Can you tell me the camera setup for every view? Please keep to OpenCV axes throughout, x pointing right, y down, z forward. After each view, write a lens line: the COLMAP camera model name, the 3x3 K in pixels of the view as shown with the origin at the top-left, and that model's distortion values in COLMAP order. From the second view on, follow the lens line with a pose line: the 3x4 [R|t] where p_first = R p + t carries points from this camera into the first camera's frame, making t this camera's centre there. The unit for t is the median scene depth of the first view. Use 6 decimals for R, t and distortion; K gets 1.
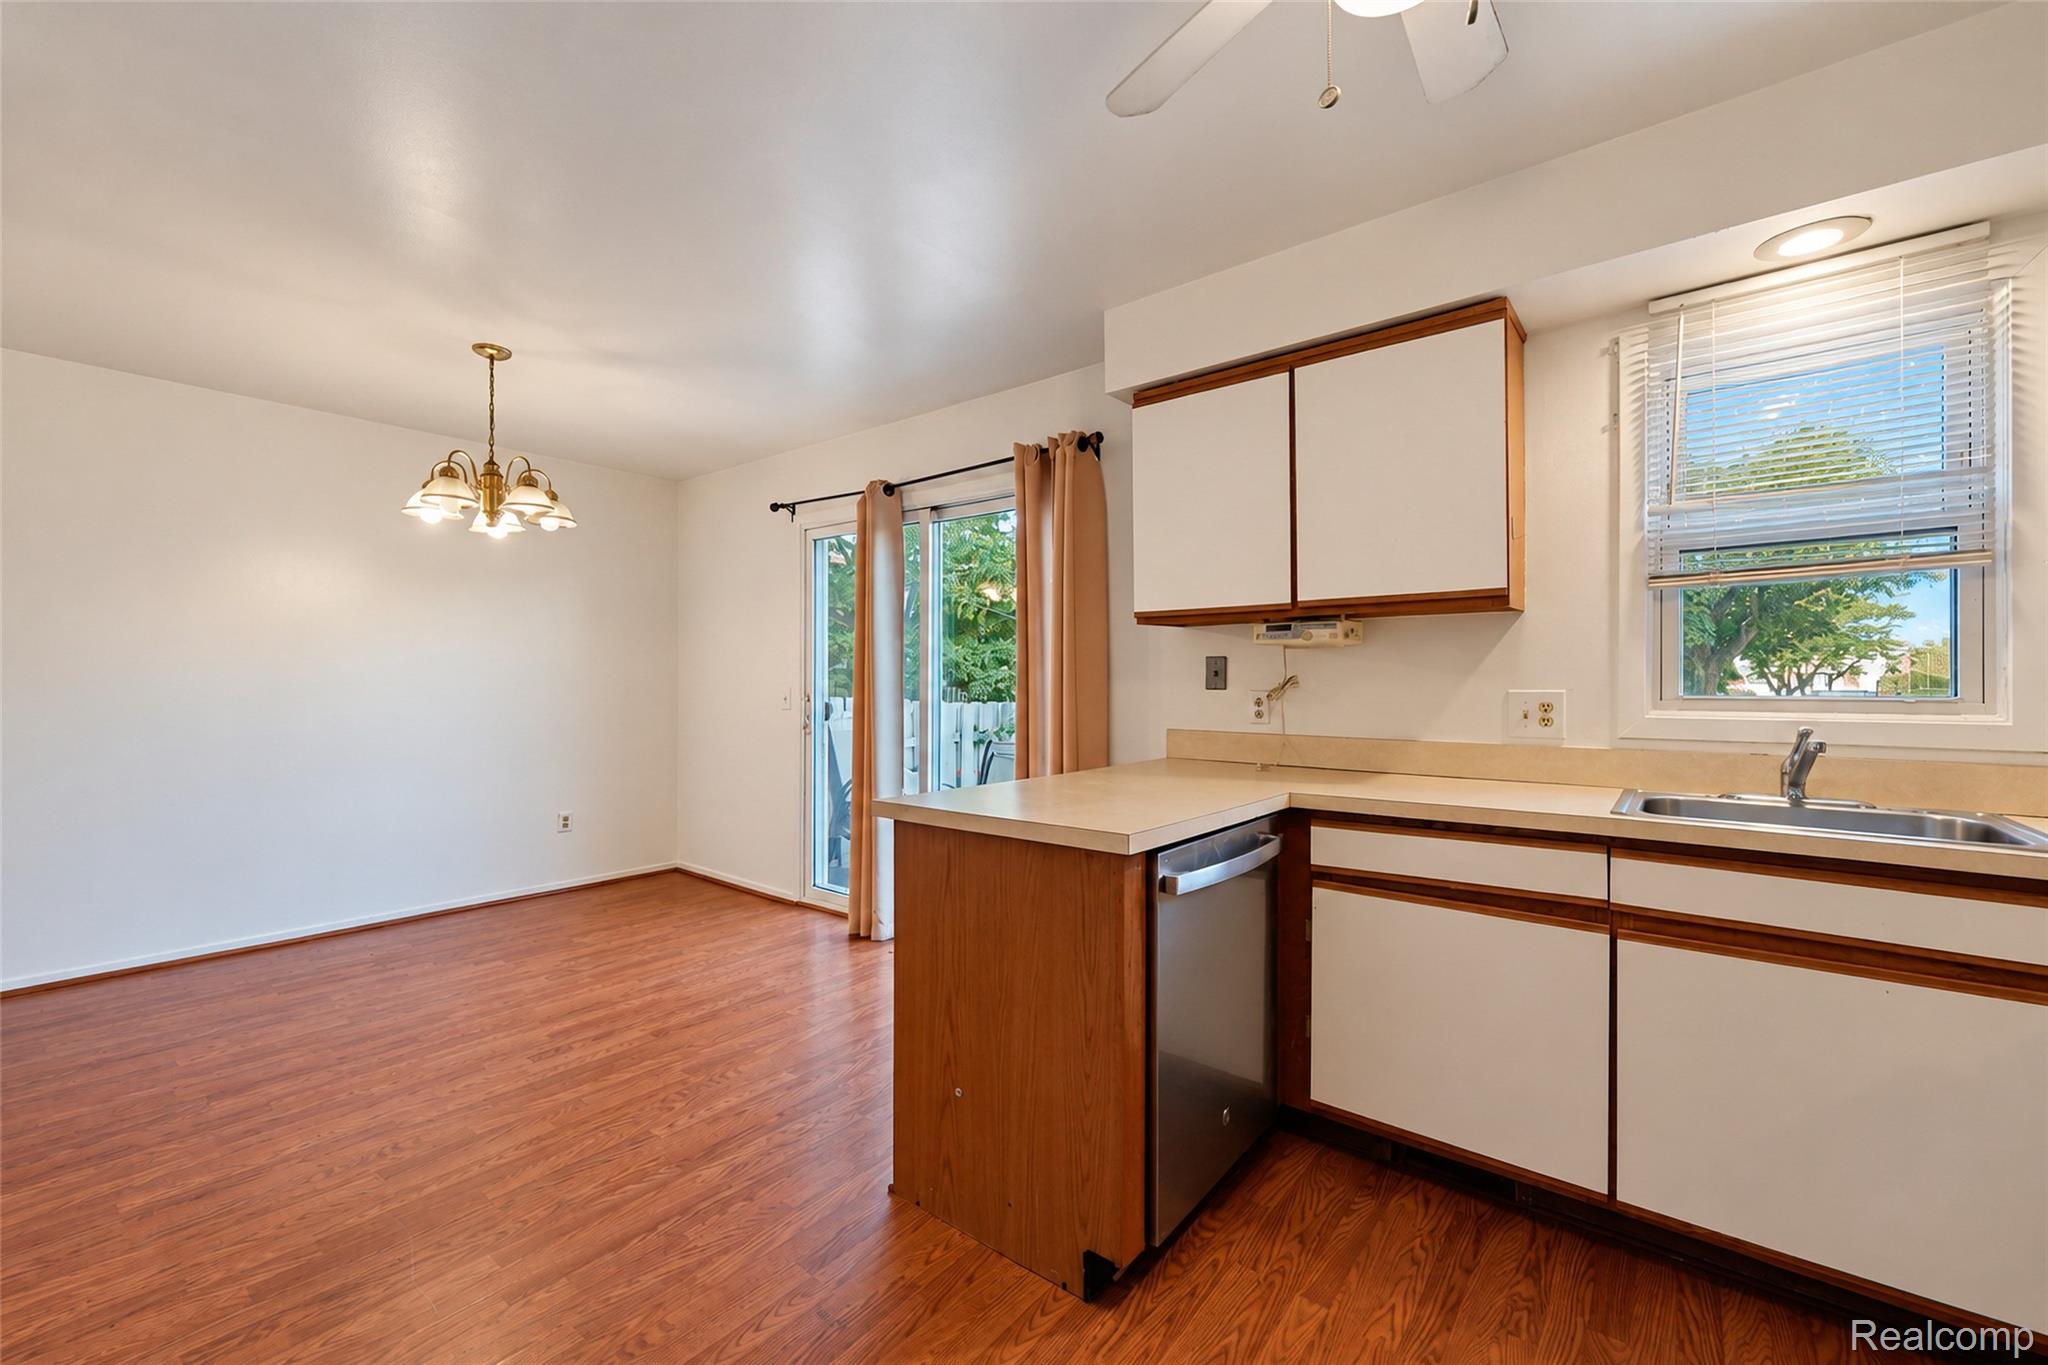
lens RADIAL K [[823.2, 0, 1003.8], [0, 823.2, 682.4], [0, 0, 1]] dist [0.000604, -0.000441]
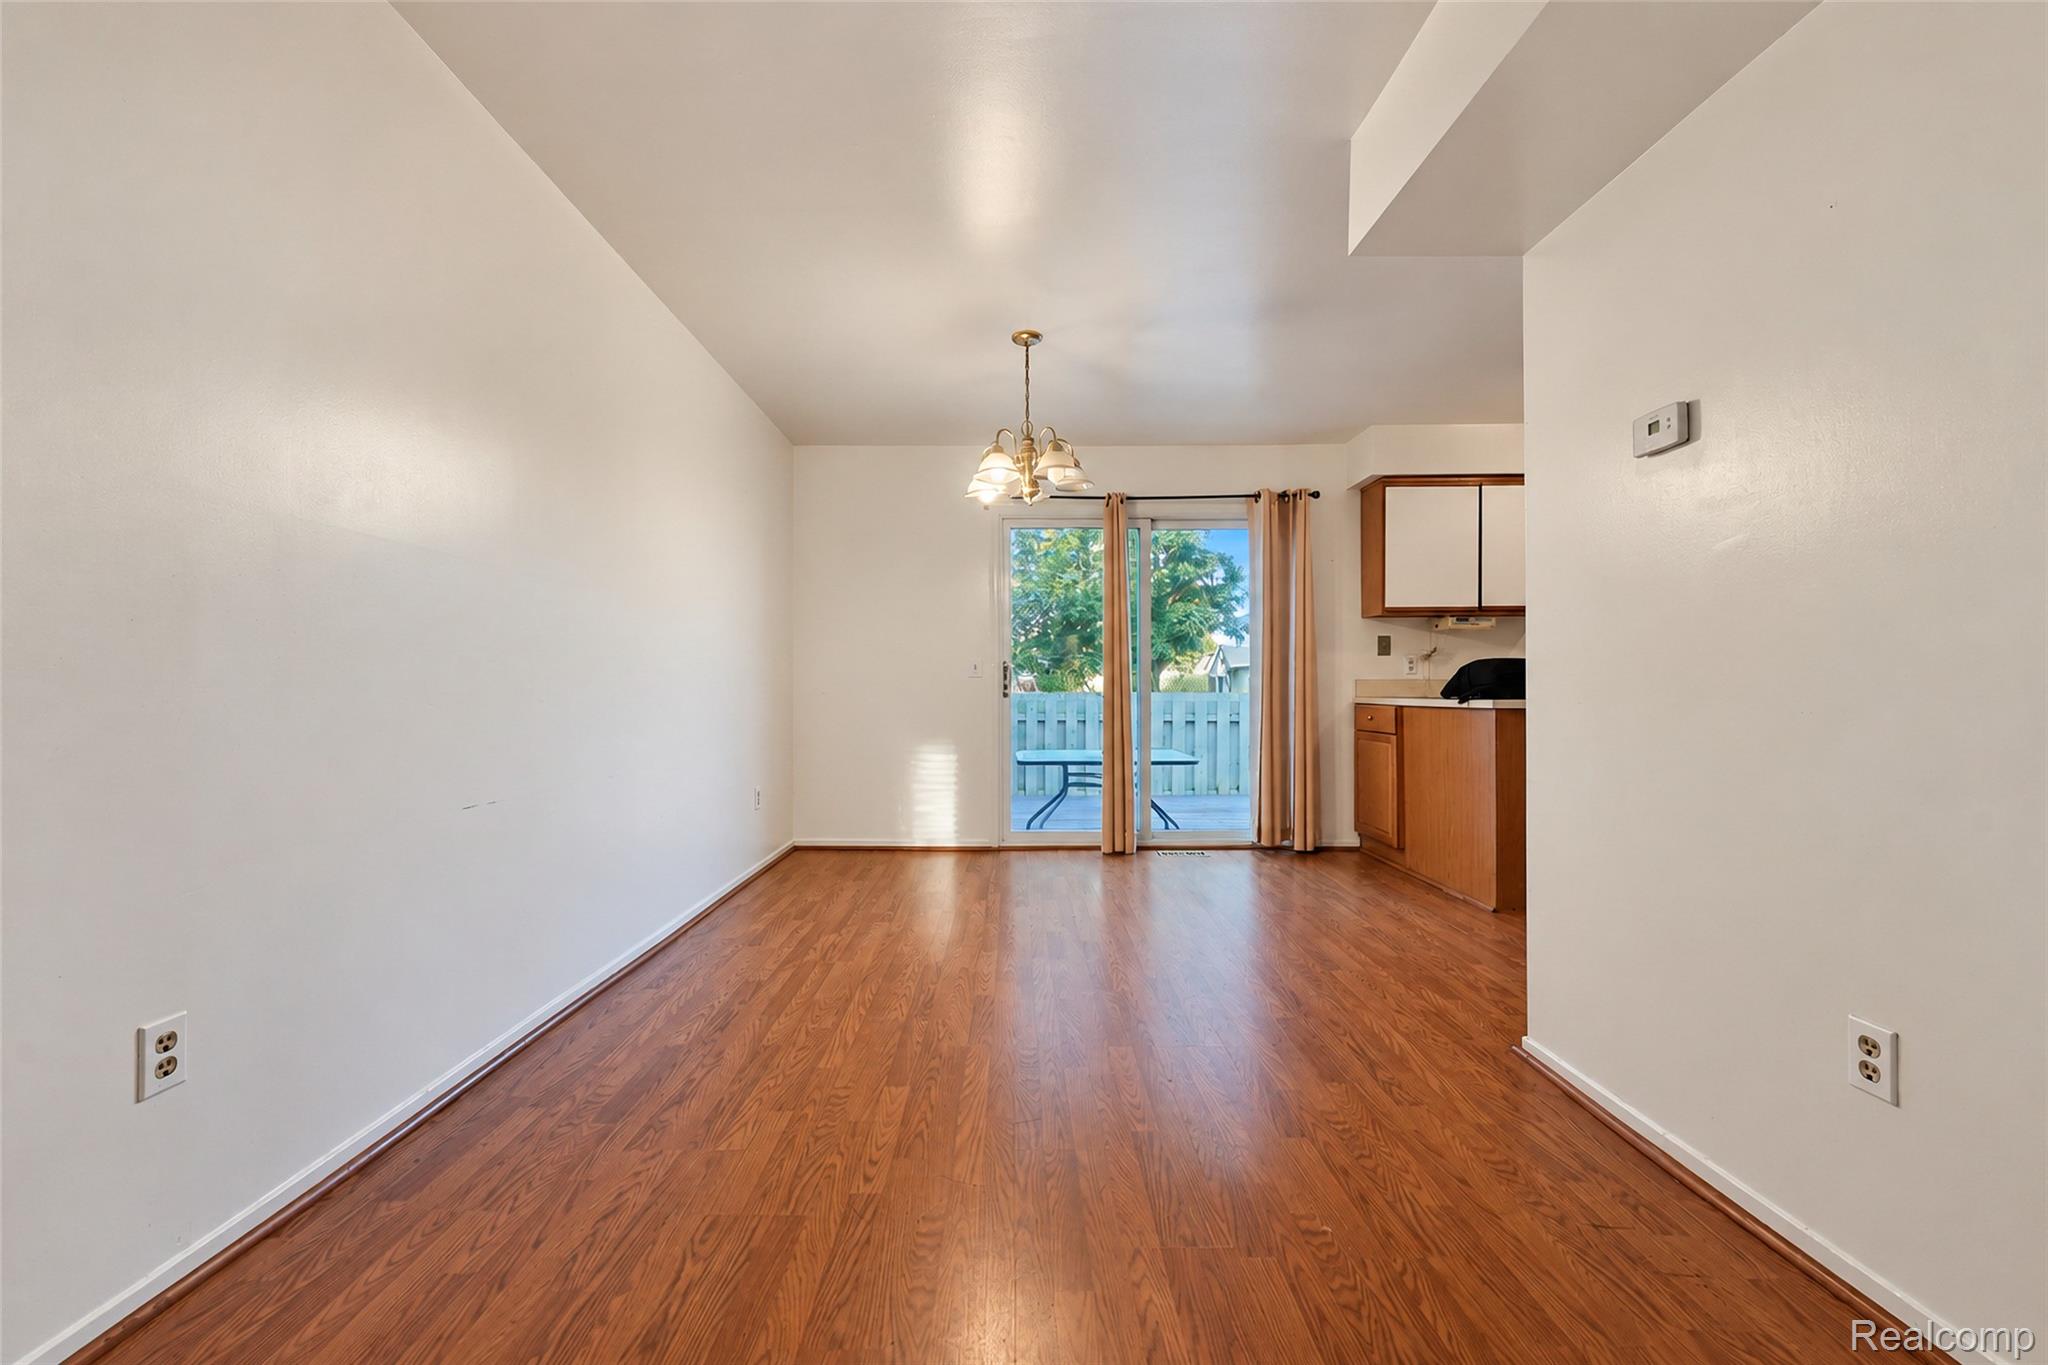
lens RADIAL K [[823.2, 0, 1010.8], [0, 823.2, 684.9], [0, 0, 1]] dist [0.000604, -0.000441]
pose [[0.775819, 0.001149, 0.630955, -1.733798], [0.004052, 0.999969, -0.006803, 0.095980], [-0.630943, 0.007834, 0.775790, 0.199926]]
